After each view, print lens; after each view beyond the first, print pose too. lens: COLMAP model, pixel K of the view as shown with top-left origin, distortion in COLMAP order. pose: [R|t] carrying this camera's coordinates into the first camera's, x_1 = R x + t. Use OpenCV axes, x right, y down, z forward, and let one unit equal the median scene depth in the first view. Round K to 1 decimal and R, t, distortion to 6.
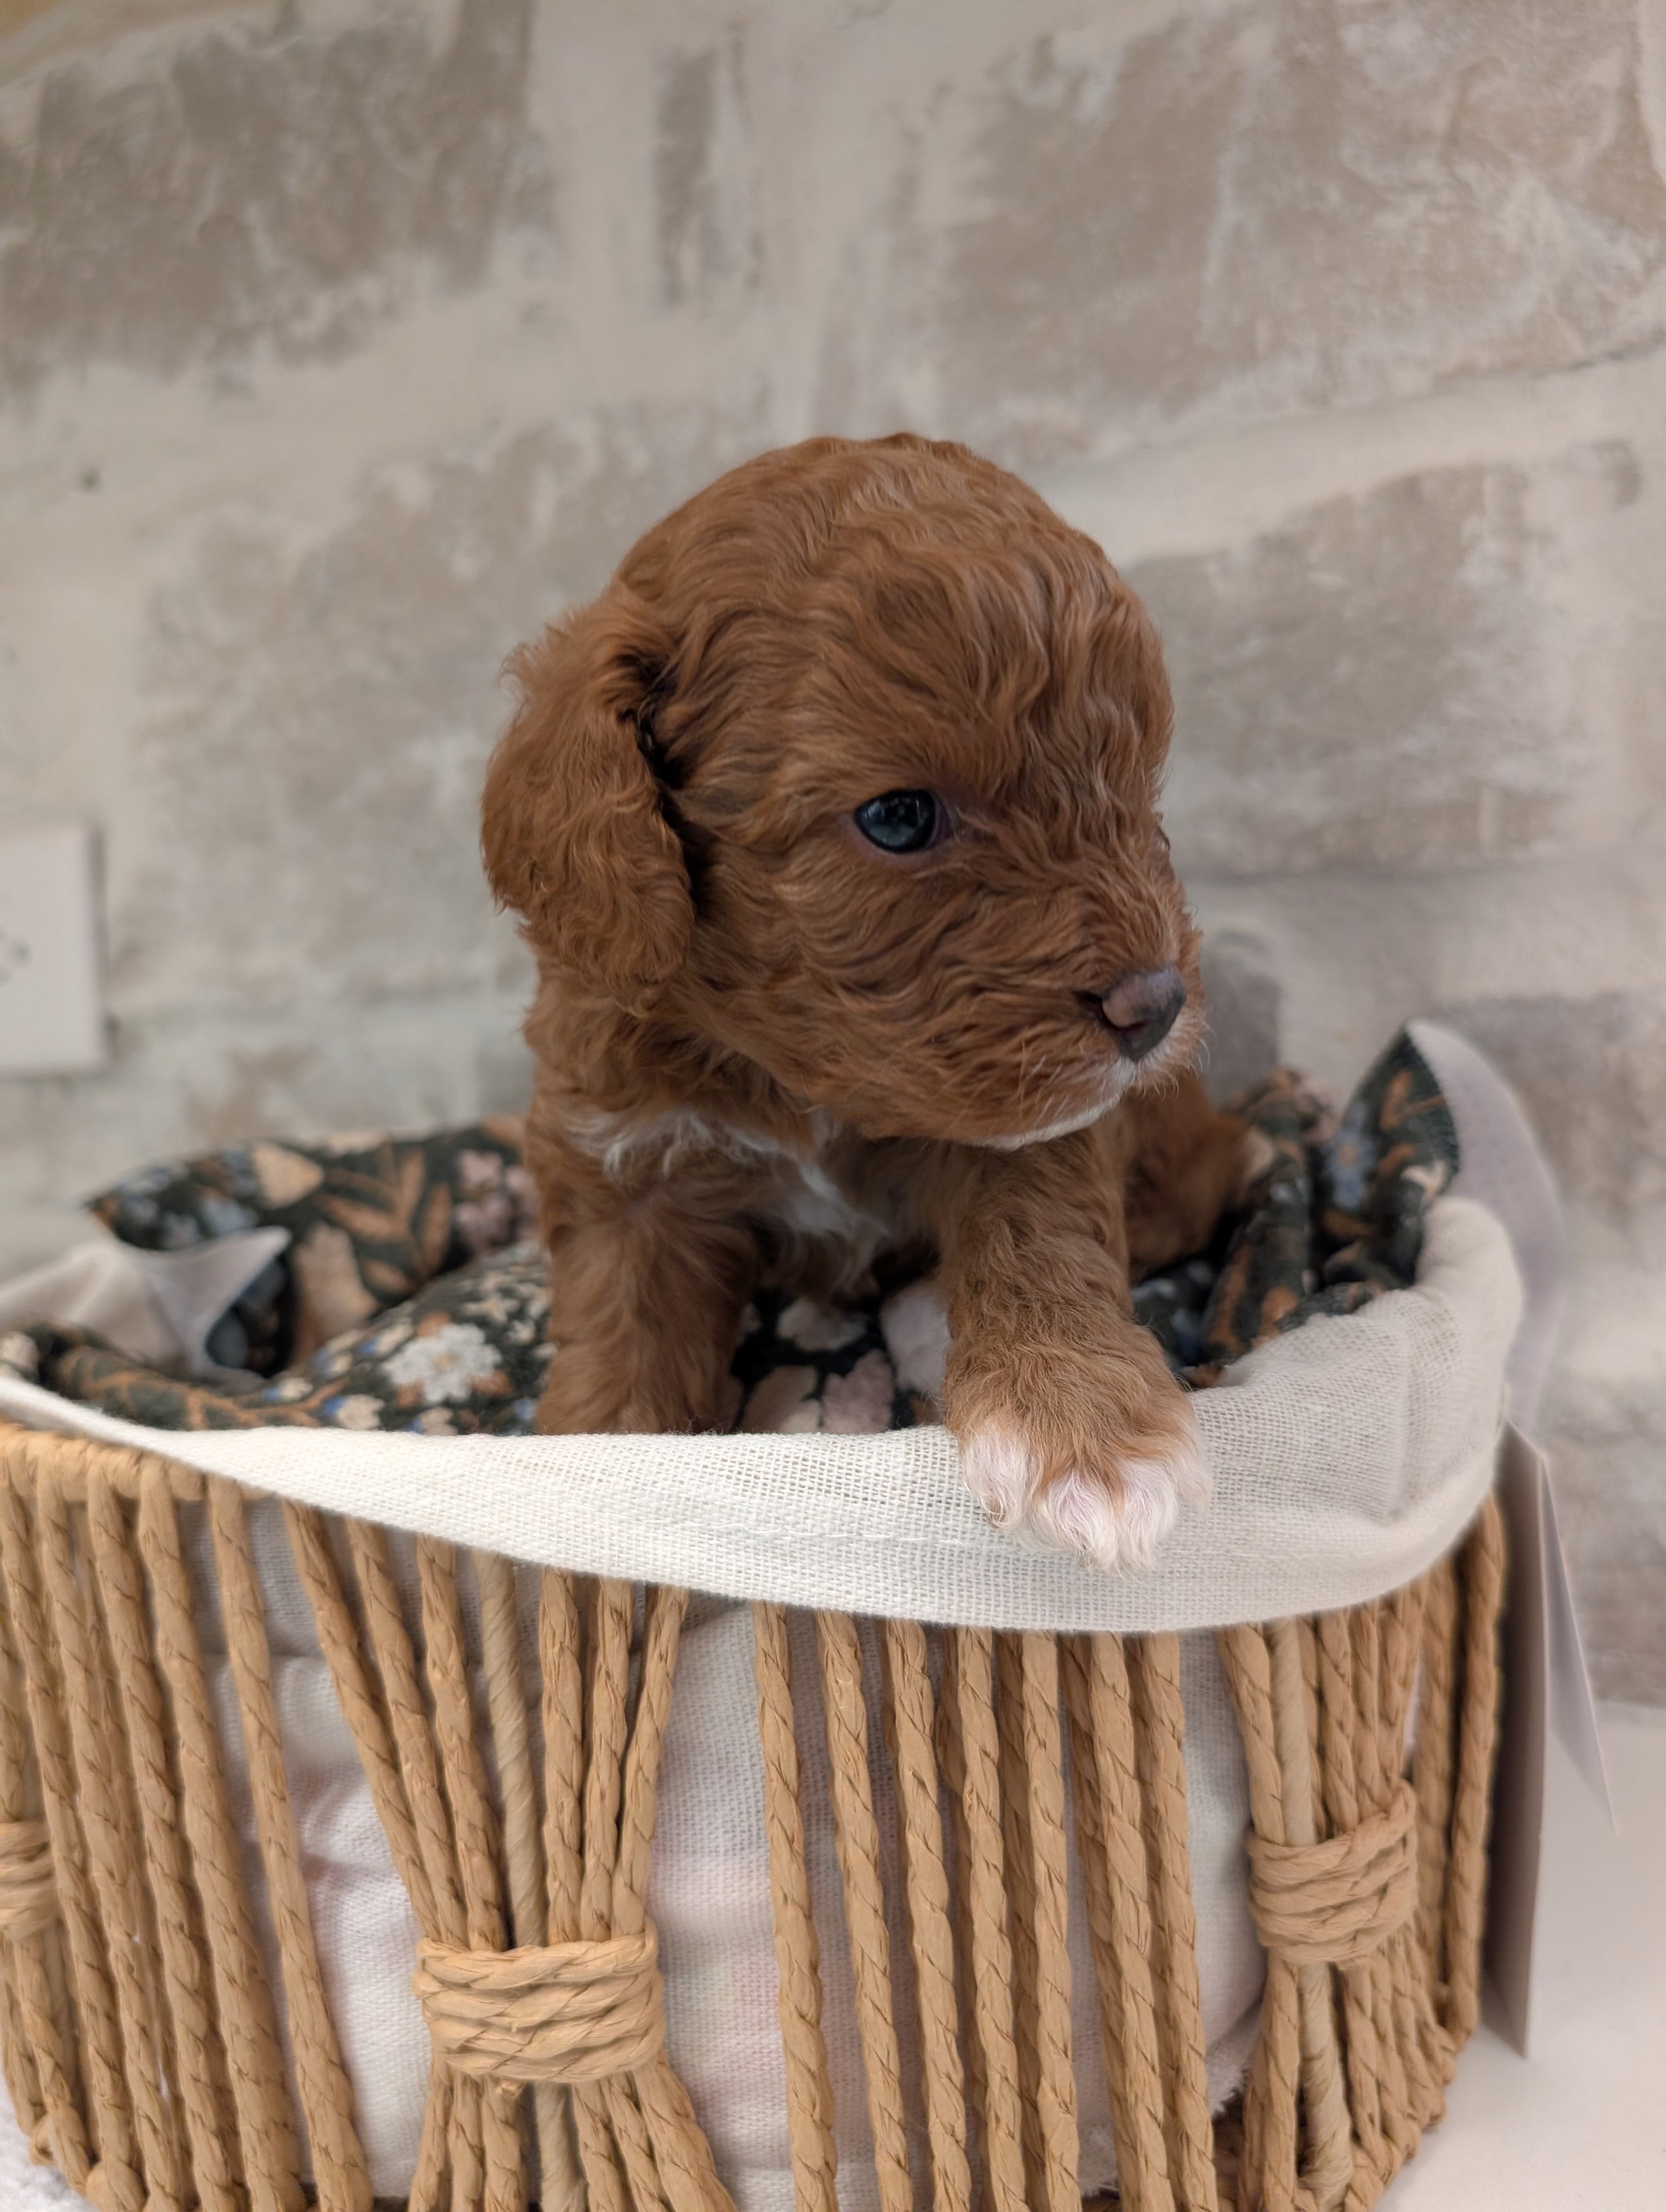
lens RADIAL K [[1730.0, 0, 833.2], [0, 1730.0, 1126.2], [0, 0, 1]] dist [-0.028622, 0.012772]
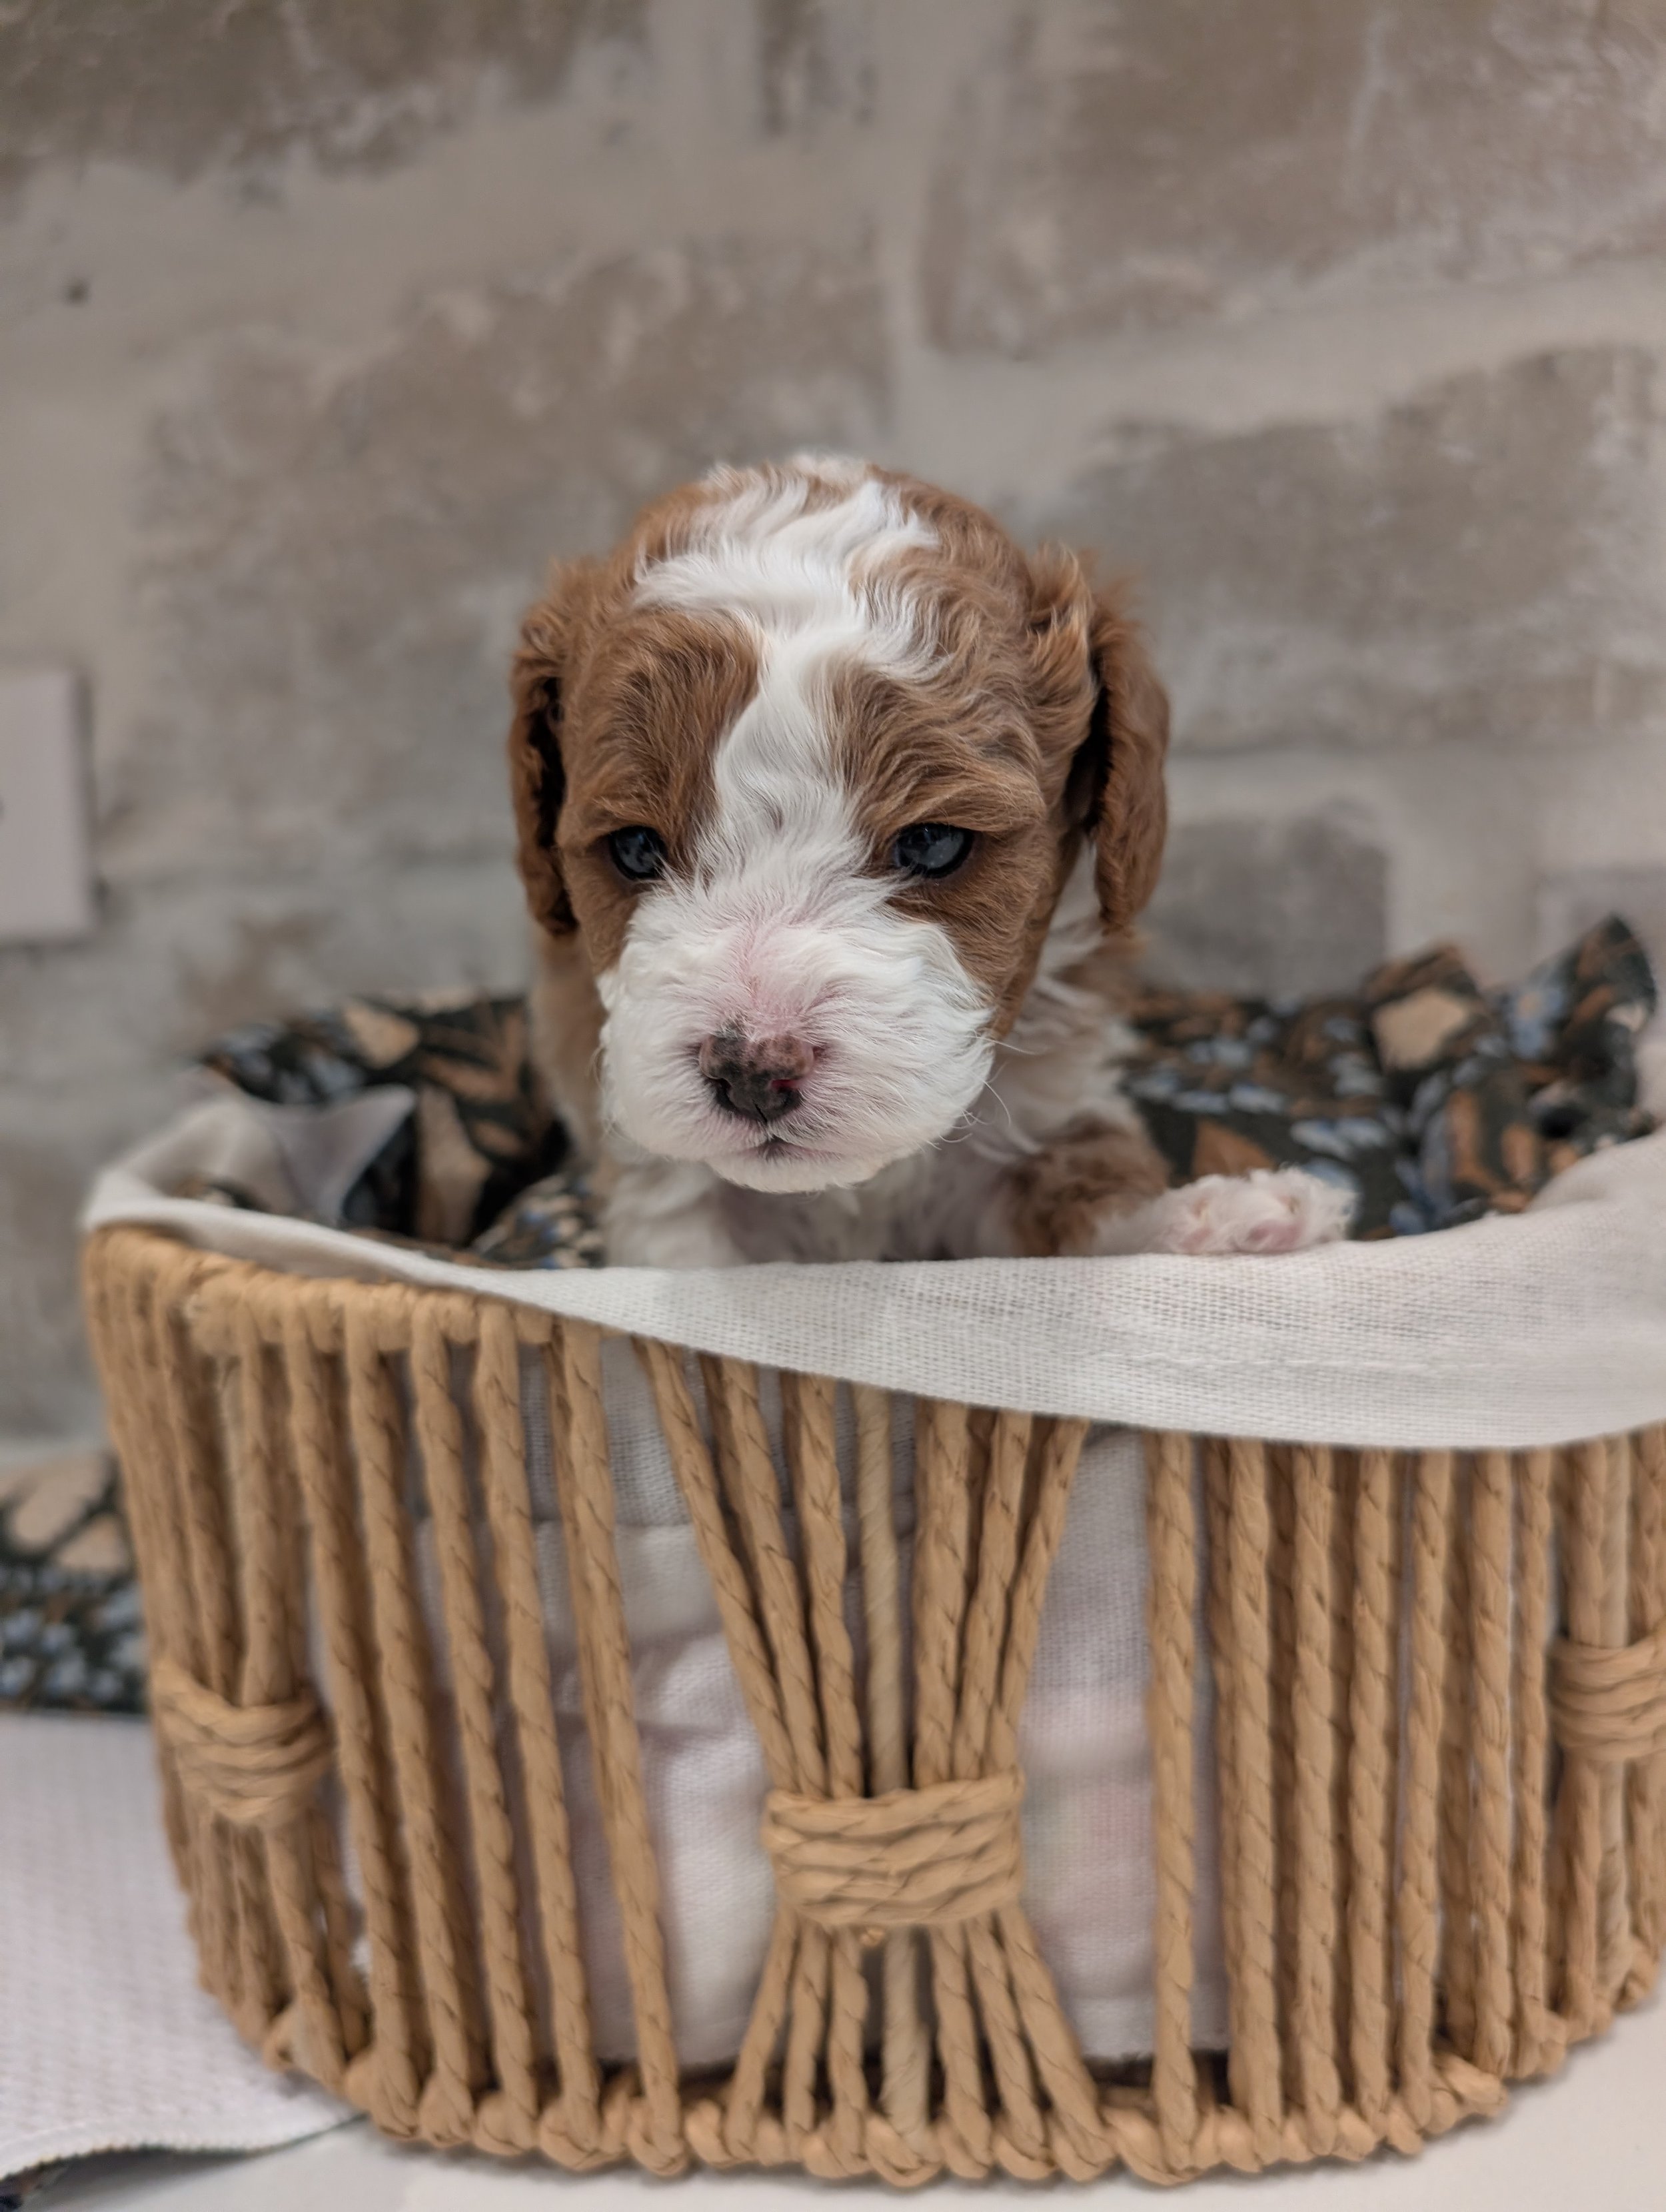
lens RADIAL K [[1730.0, 0, 878.2], [0, 1730.0, 1094.3], [0, 0, 1]] dist [-0.028622, 0.012772]
pose [[0.990045, -0.002935, 0.140721, -0.203637], [-0.002273, 0.999319, 0.036829, 0.026674], [-0.140733, -0.036783, 0.989364, 0.026668]]
